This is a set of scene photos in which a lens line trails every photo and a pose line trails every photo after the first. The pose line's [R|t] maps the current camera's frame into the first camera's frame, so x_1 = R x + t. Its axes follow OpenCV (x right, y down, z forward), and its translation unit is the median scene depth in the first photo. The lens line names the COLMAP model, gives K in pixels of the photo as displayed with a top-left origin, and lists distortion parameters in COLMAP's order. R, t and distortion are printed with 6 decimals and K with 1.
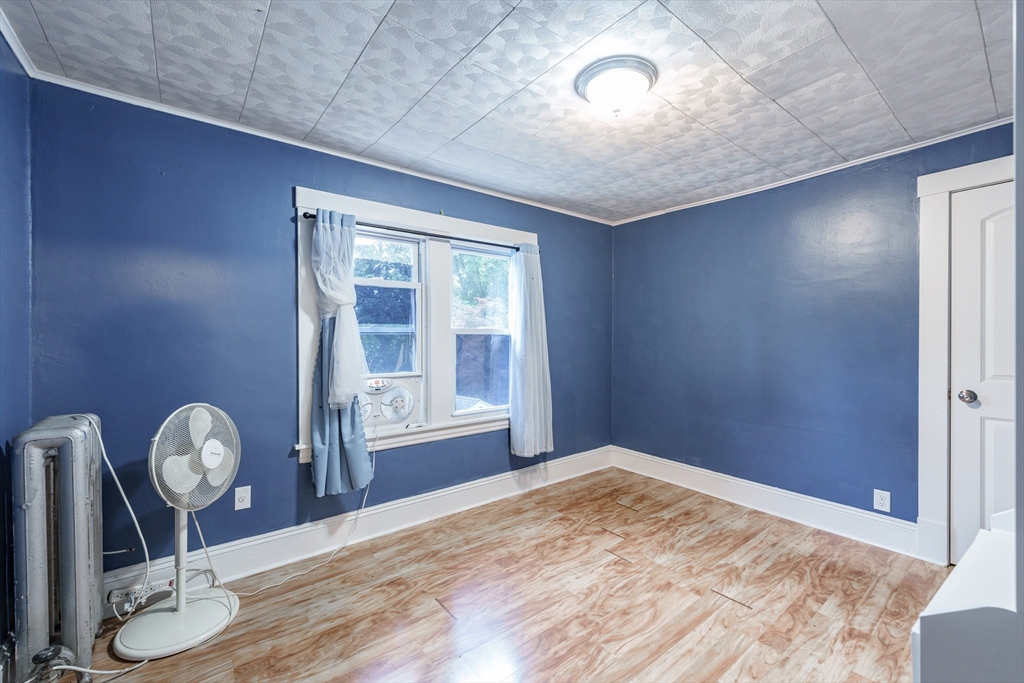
lens RADIAL K [[423.4, 0, 500.0], [0, 423.4, 345.0], [0, 0, 1]] dist [-0.002259, 0.000192]
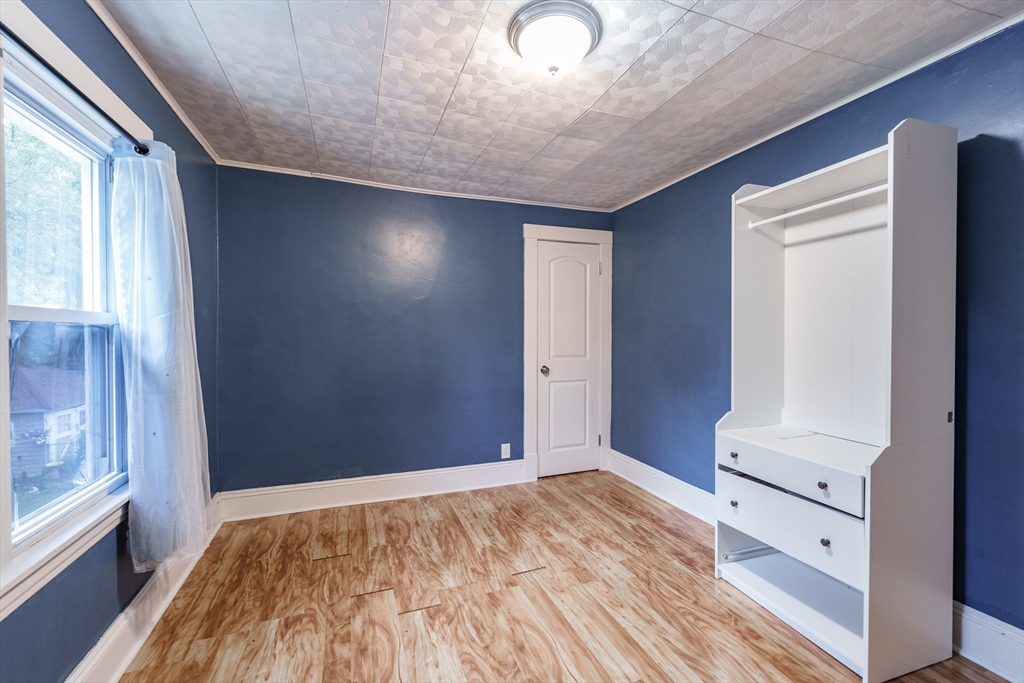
lens RADIAL K [[423.4, 0, 524.6], [0, 423.4, 340.0], [0, 0, 1]] dist [-0.002259, 0.000192]
pose [[0.262637, -0.014638, 0.964784, -0.404748], [0.014318, 0.999834, 0.011272, -0.007575], [-0.964789, 0.010853, 0.262802, 0.575814]]
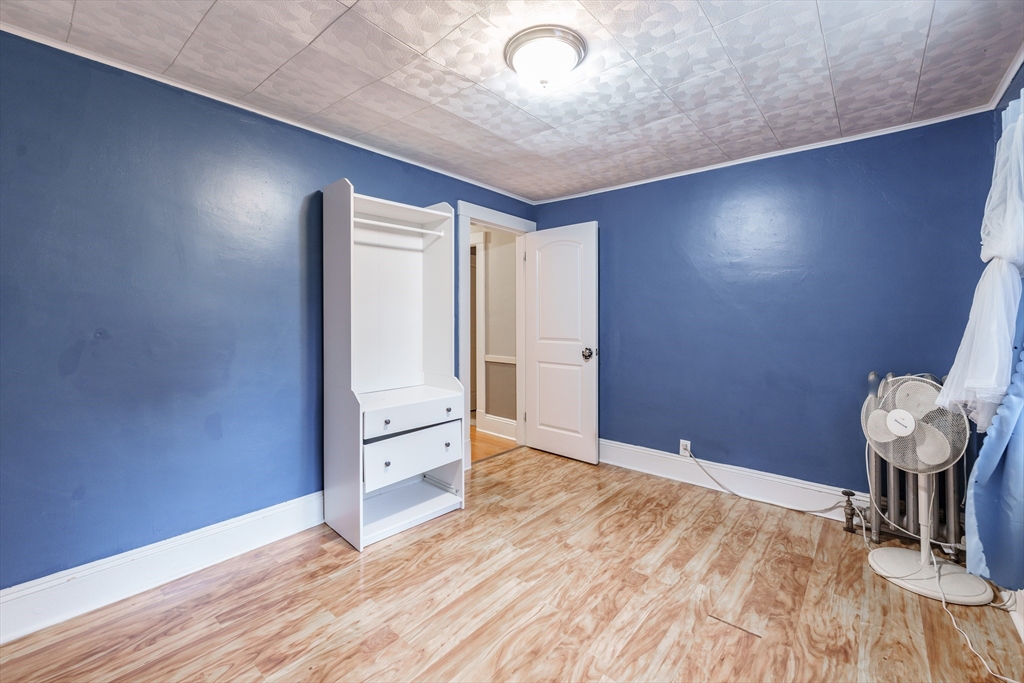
lens RADIAL K [[423.4, 0, 502.2], [0, 423.4, 318.4], [0, 0, 1]] dist [-0.002259, 0.000192]
pose [[-0.980066, -0.001548, -0.198666, 0.396114], [-0.004084, 0.999915, 0.012357, -0.014028], [0.198630, 0.012922, -0.979989, 1.349871]]
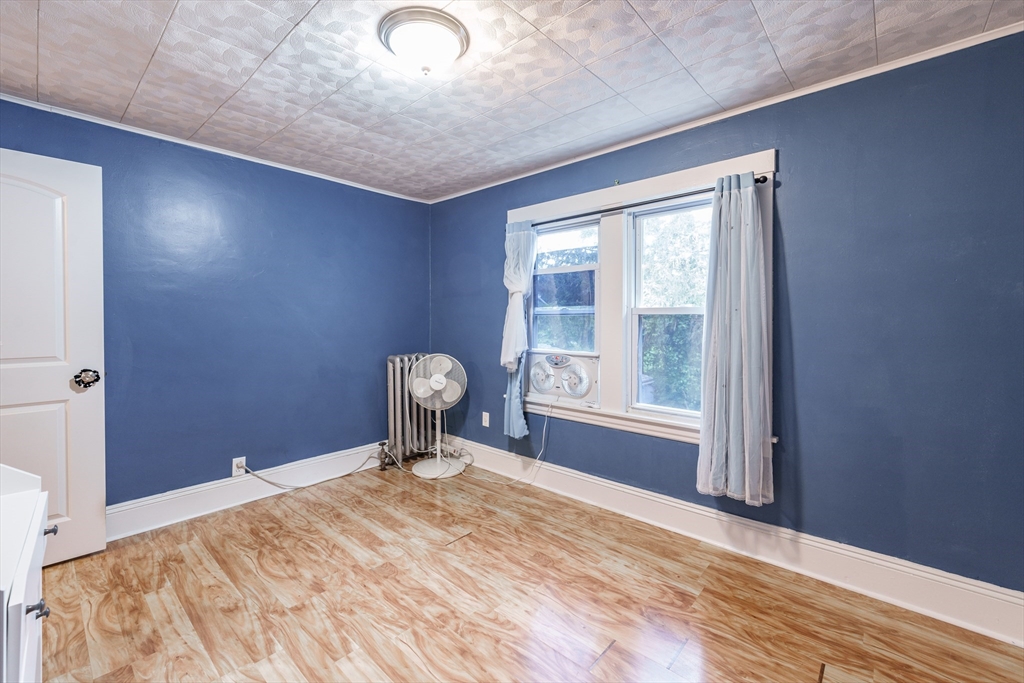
lens RADIAL K [[423.4, 0, 513.8], [0, 423.4, 320.0], [0, 0, 1]] dist [-0.002259, 0.000192]
pose [[0.181635, 0.003494, -0.983360, 0.853390], [-0.014742, 0.999891, 0.000830, -0.011325], [0.983256, 0.014346, 0.181667, 0.712965]]
